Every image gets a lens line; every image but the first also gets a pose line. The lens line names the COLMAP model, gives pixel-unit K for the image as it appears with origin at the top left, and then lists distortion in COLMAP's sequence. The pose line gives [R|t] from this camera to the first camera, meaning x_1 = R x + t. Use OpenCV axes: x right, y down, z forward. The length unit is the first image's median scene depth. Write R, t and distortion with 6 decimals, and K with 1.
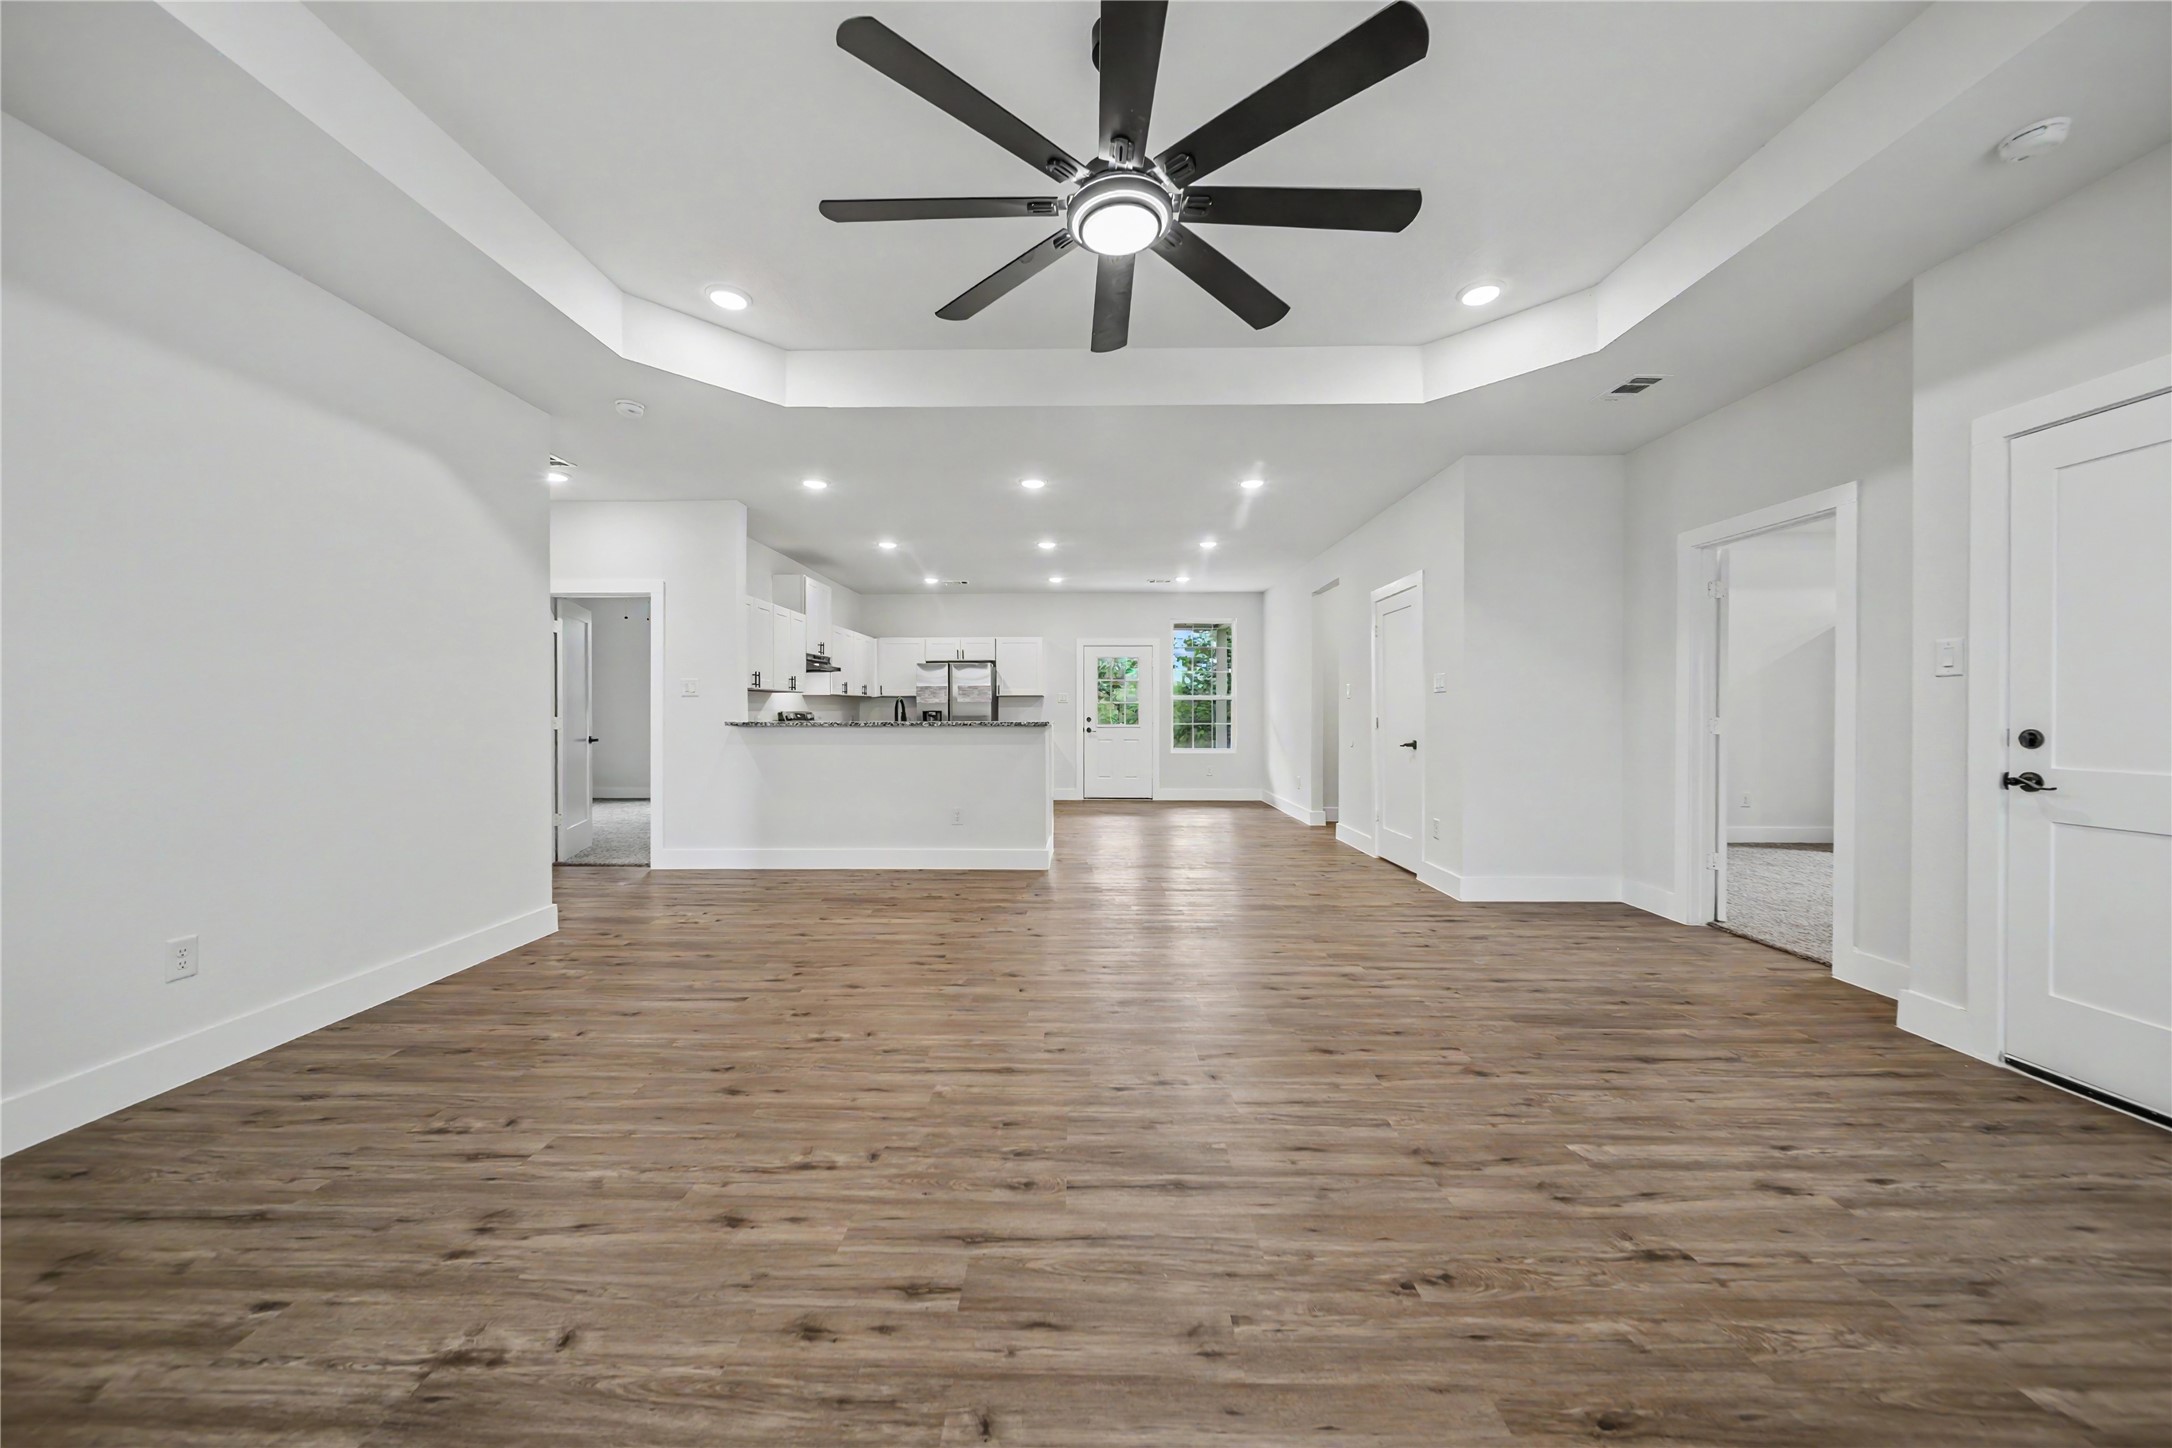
lens RADIAL K [[770.1, 0, 1081.1], [0, 770.1, 720.6], [0, 0, 1]] dist [-0.004901, -0.000511]
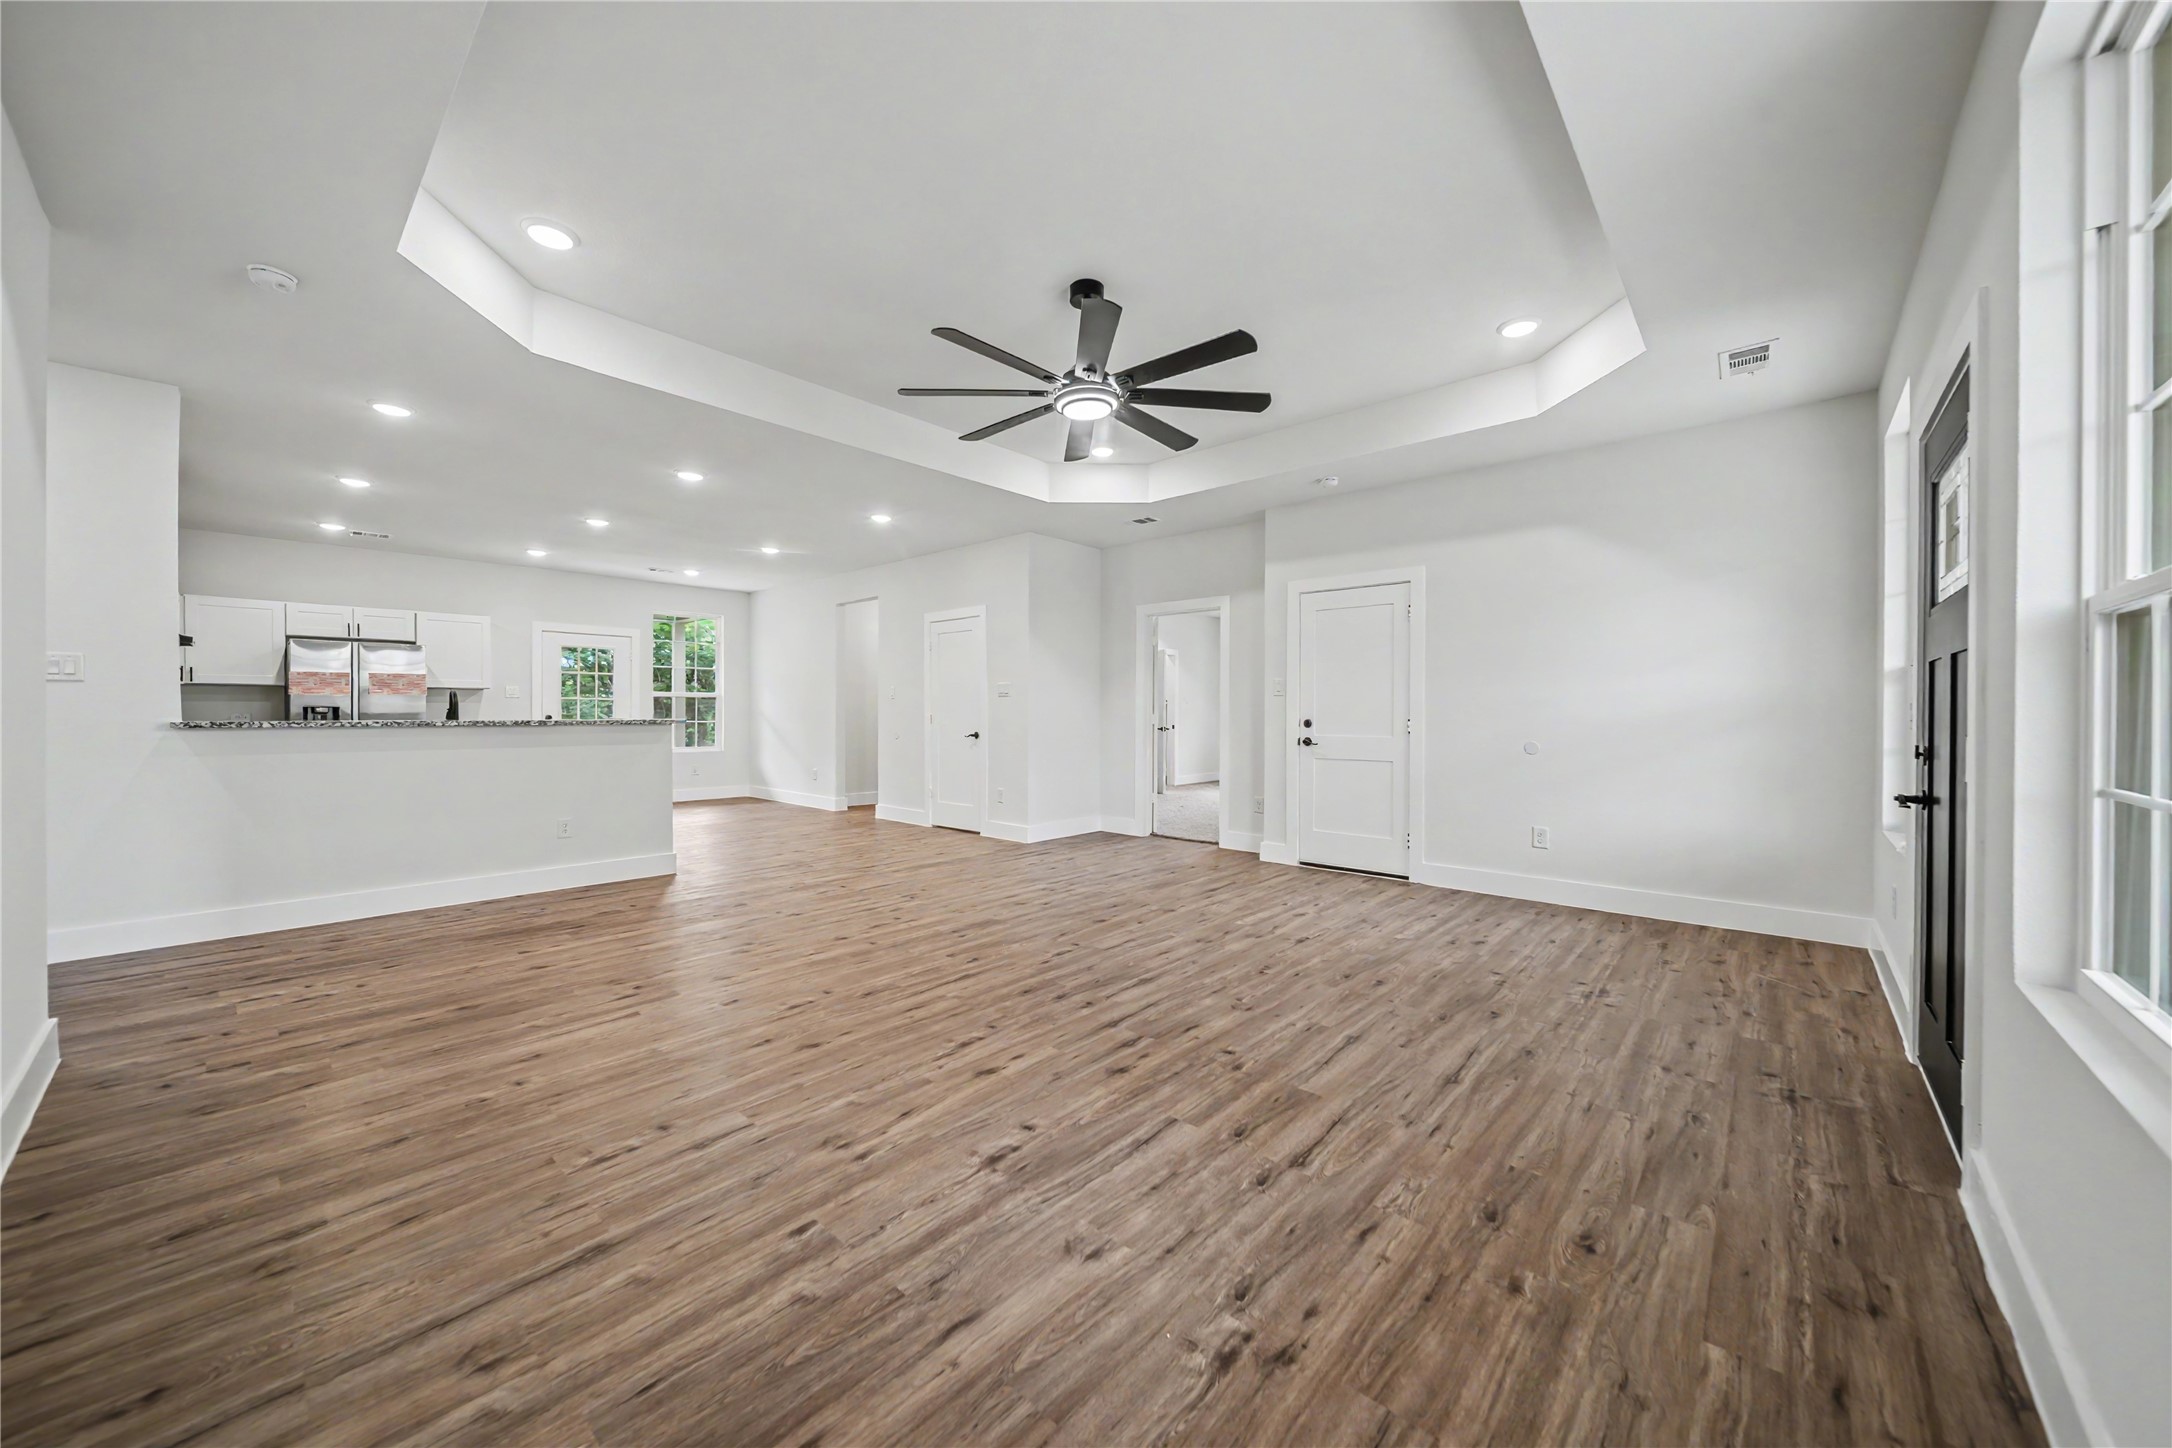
lens RADIAL K [[770.1, 0, 1090.3], [0, 770.1, 719.2], [0, 0, 1]] dist [-0.004901, -0.000511]
pose [[0.656185, -0.004625, 0.754586, -0.982457], [0.004080, 0.999988, 0.002582, 0.001990], [-0.754589, 0.001384, 0.656197, -0.048195]]
